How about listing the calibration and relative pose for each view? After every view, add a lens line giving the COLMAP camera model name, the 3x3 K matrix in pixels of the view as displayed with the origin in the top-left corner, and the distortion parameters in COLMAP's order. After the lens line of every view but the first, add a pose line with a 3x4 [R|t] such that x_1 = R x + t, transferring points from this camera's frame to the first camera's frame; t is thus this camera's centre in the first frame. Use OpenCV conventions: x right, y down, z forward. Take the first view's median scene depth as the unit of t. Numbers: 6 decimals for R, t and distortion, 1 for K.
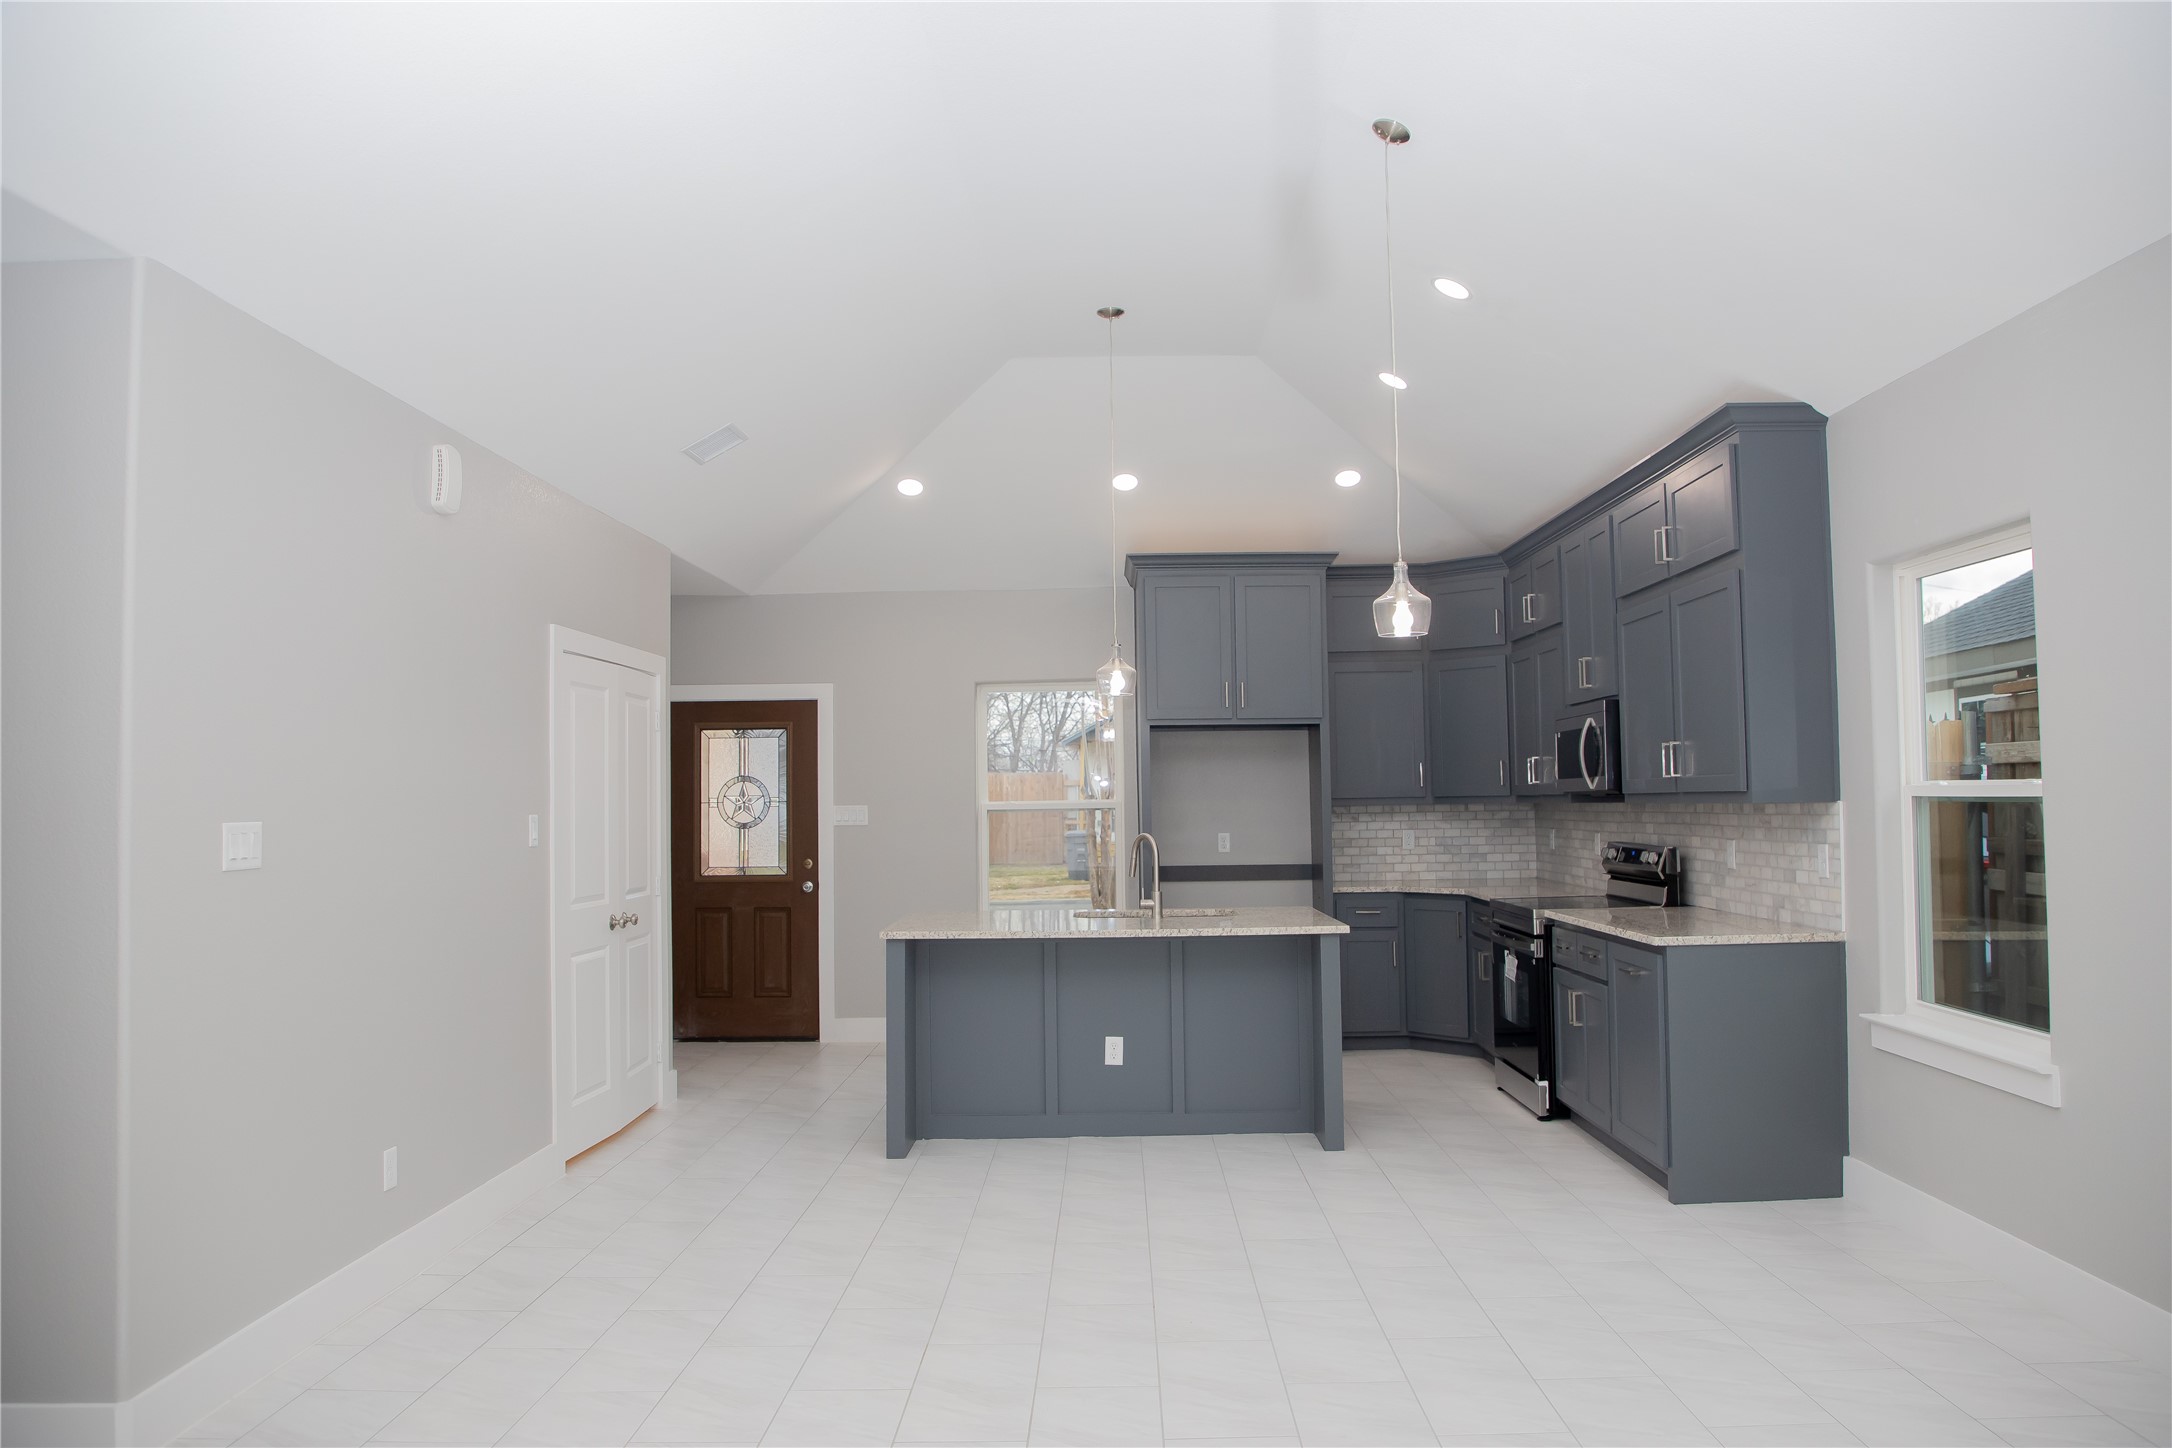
lens RADIAL K [[1513.6, 0, 1080.2], [0, 1513.6, 733.7], [0, 0, 1]] dist [-0.056509, 0.032221]
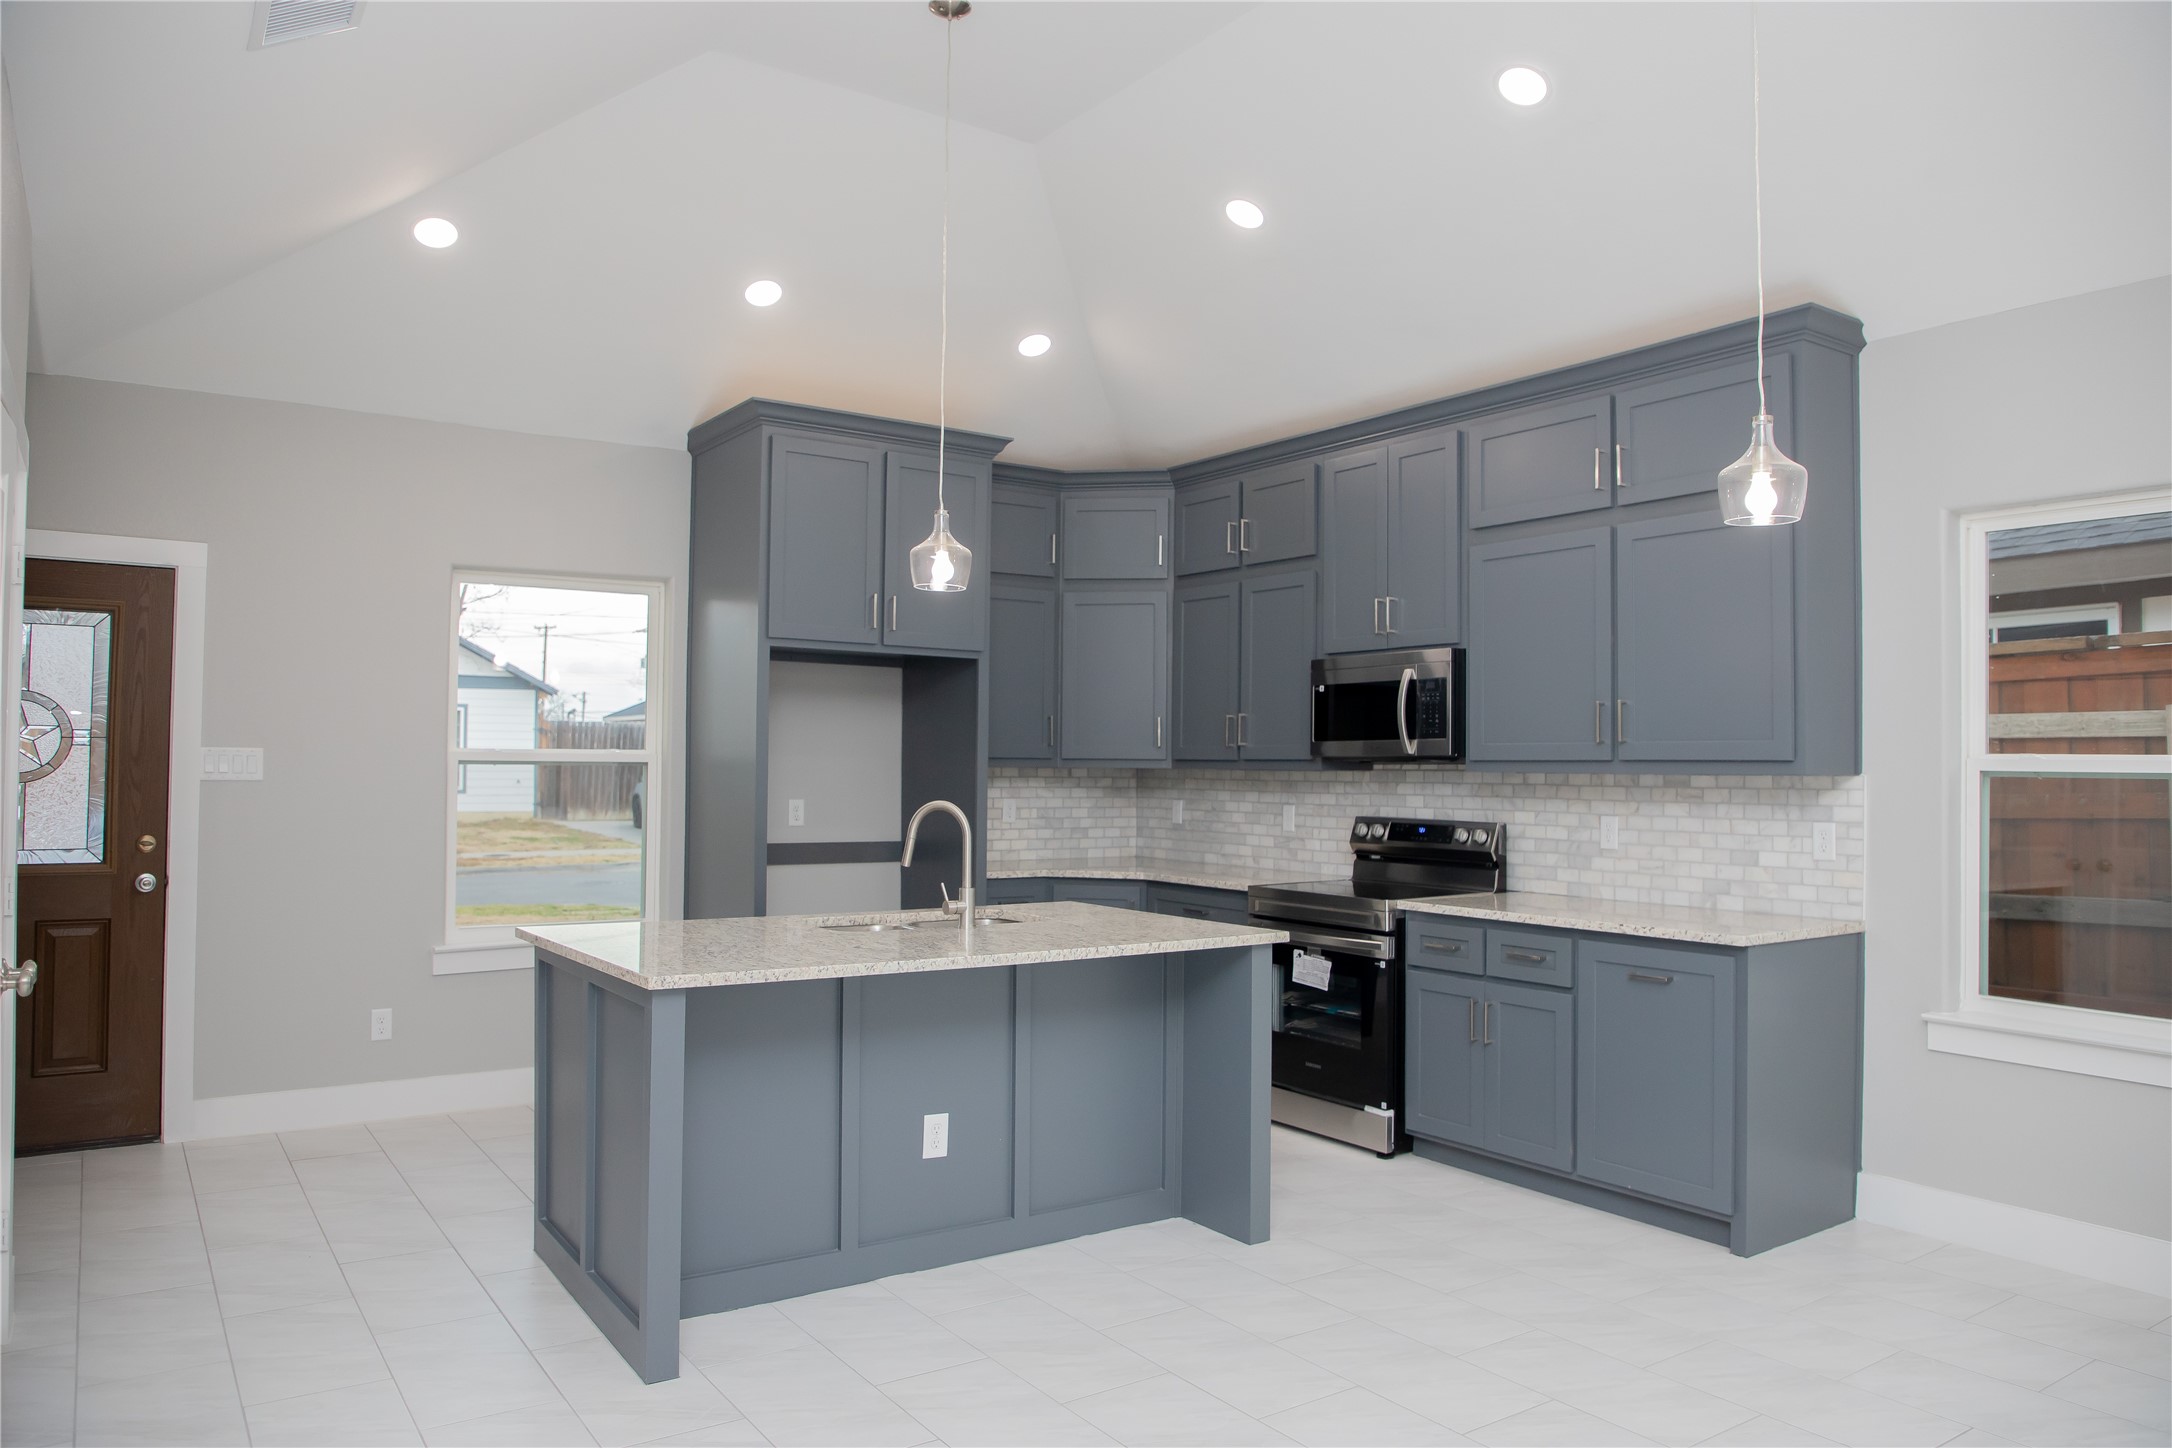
lens RADIAL K [[1513.6, 0, 1080.2], [0, 1513.6, 733.7], [0, 0, 1]] dist [-0.056509, 0.032221]
pose [[0.813165, 0.035724, 0.580935, -0.245818], [-0.048373, 0.998810, 0.006290, 0.024047], [-0.580019, -0.033217, 0.813925, 0.348441]]
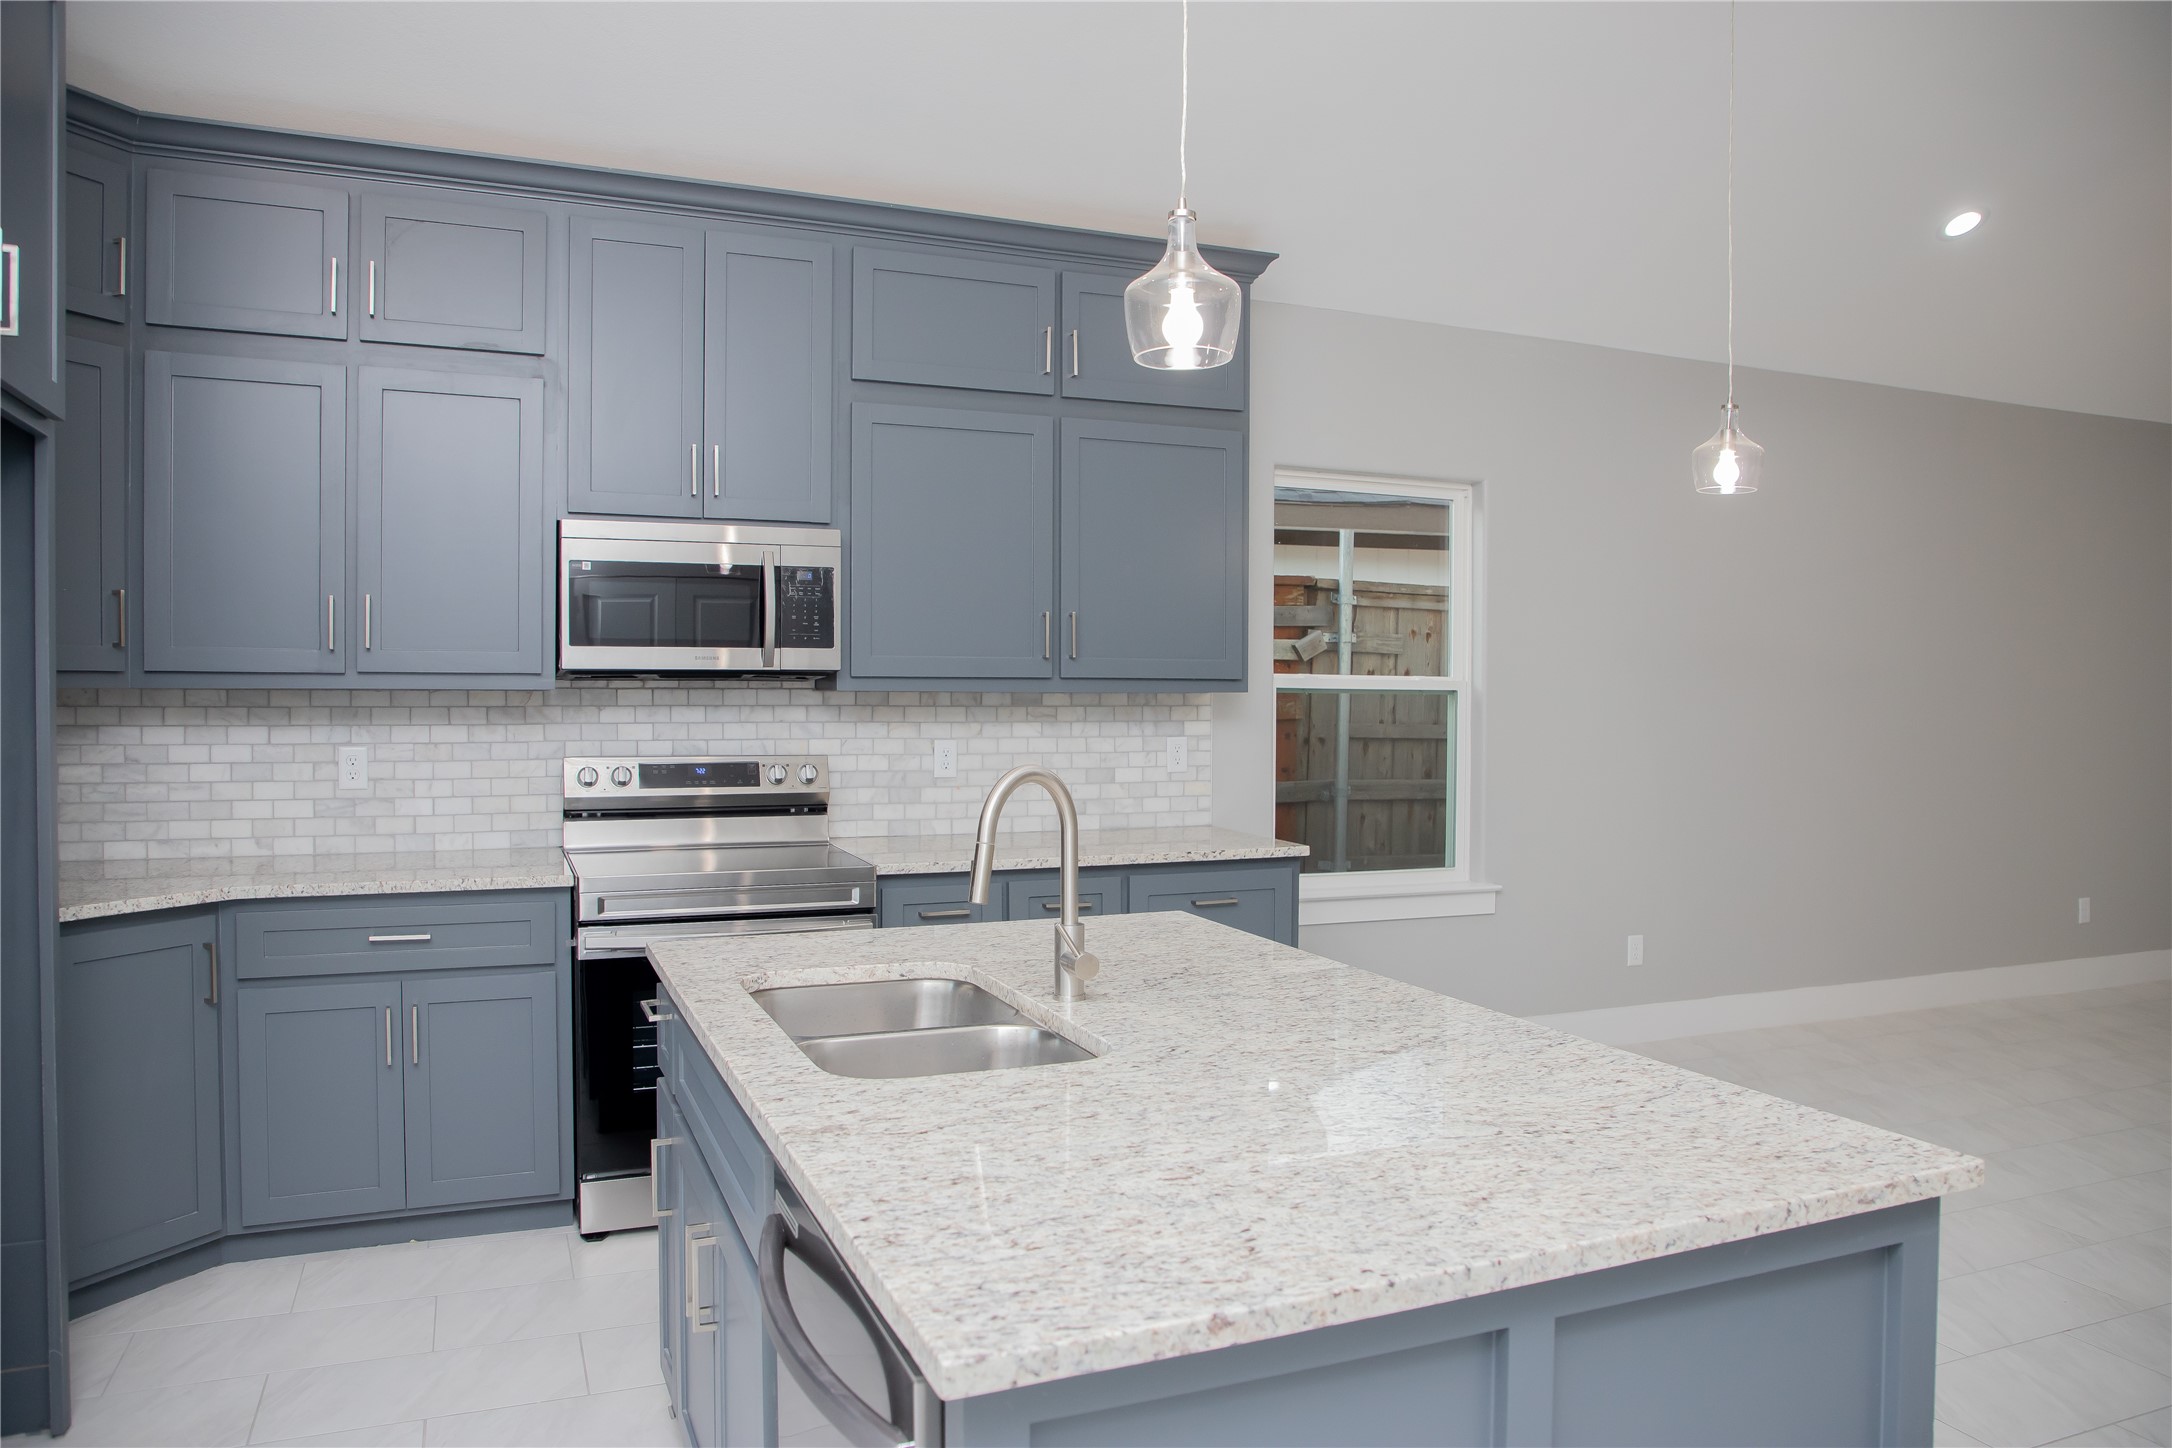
lens RADIAL K [[1513.6, 0, 1080.2], [0, 1513.6, 733.7], [0, 0, 1]] dist [-0.056509, 0.032221]
pose [[-0.413512, -0.012998, 0.910406, -0.225979], [-0.040614, 0.999166, -0.004183, 0.050833], [-0.909592, -0.038705, -0.413695, 0.940997]]
